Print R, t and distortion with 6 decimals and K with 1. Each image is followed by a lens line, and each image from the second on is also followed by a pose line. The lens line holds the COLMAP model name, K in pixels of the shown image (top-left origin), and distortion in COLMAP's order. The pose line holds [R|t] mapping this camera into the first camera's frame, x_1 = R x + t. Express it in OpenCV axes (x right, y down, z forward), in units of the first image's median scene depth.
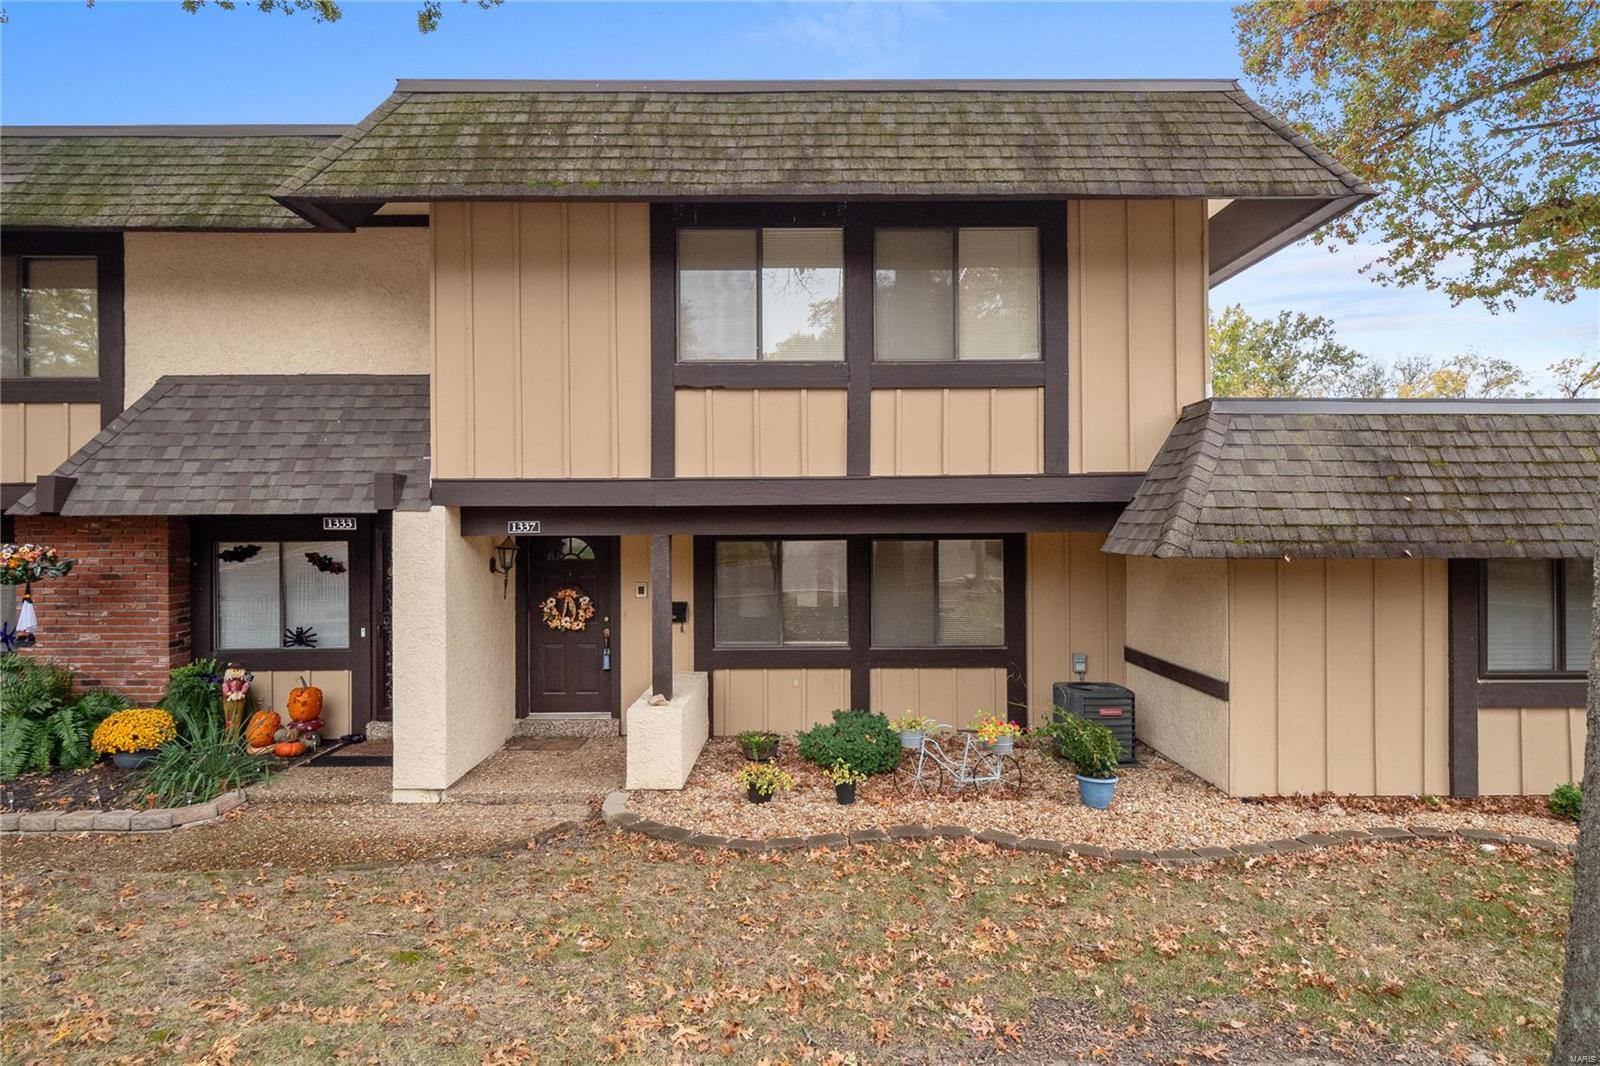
lens RADIAL K [[844.3, 0, 795.2], [0, 844.3, 522.3], [0, 0, 1]] dist [0.000626, -0.003171]
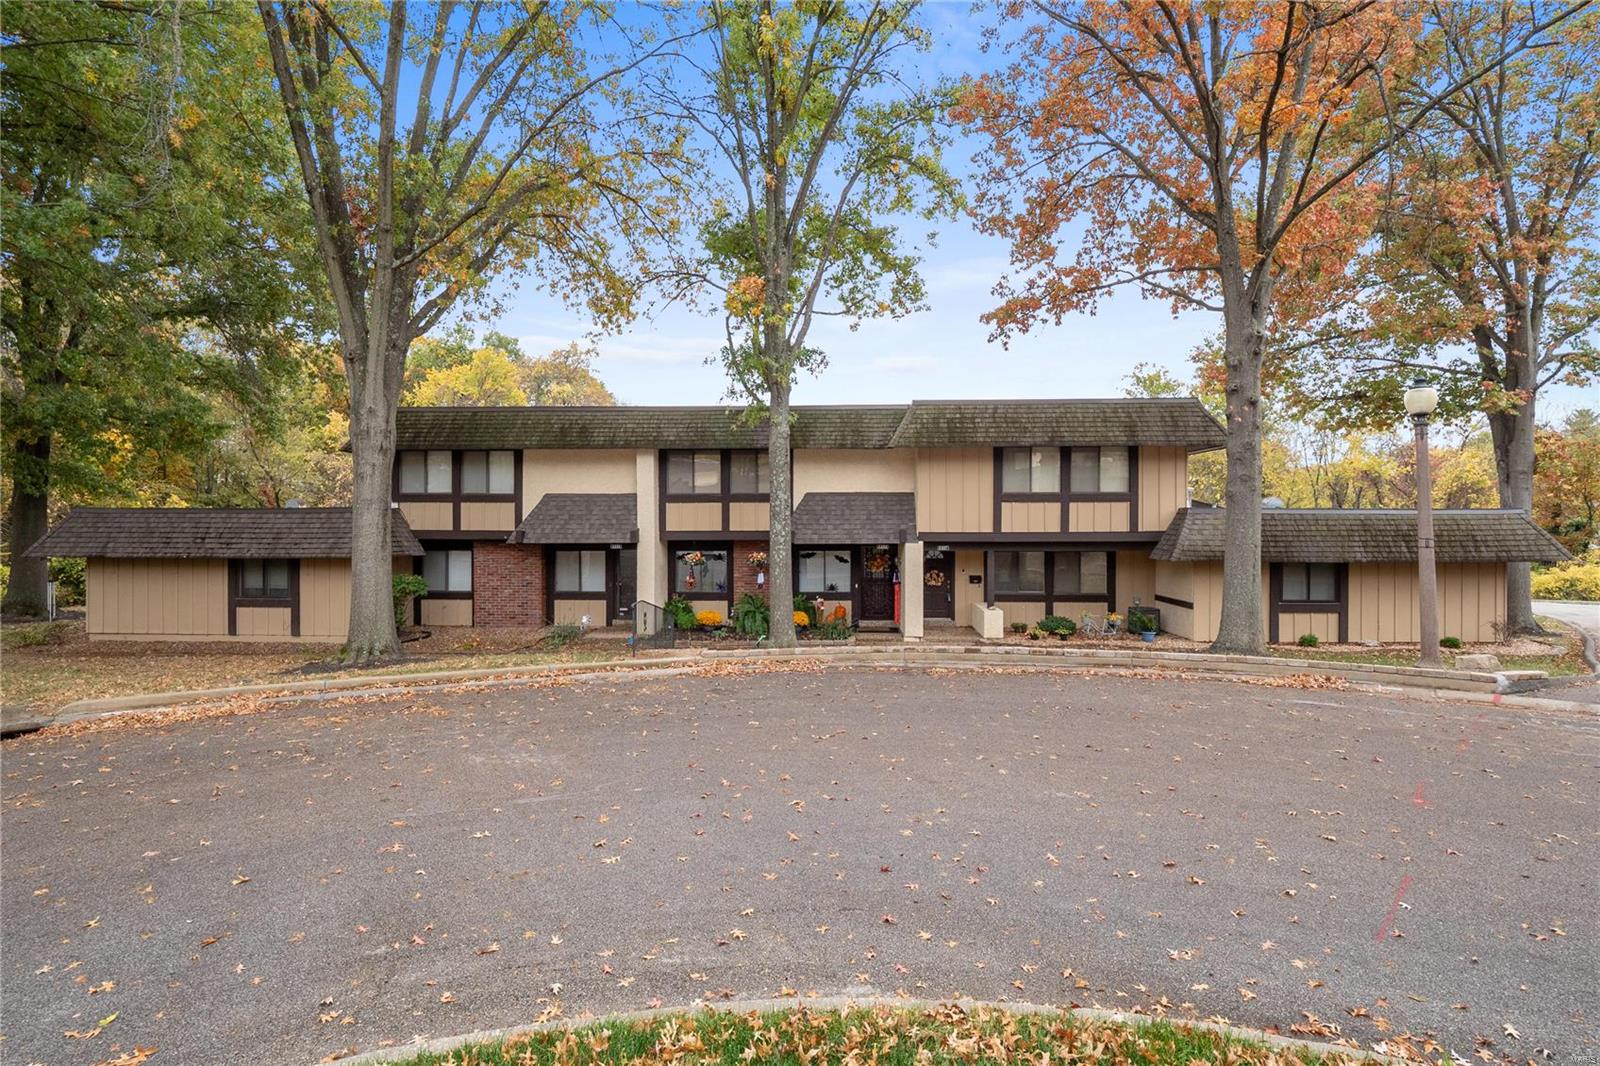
lens RADIAL K [[761.9, 0, 795.9], [0, 761.9, 515.7], [0, 0, 1]] dist [-0.000443, -0.003391]
pose [[0.999081, 0.004967, -0.042569, -0.743236], [-0.004816, 0.999982, 0.003647, -0.115850], [0.042586, -0.003439, 0.999087, -1.672429]]
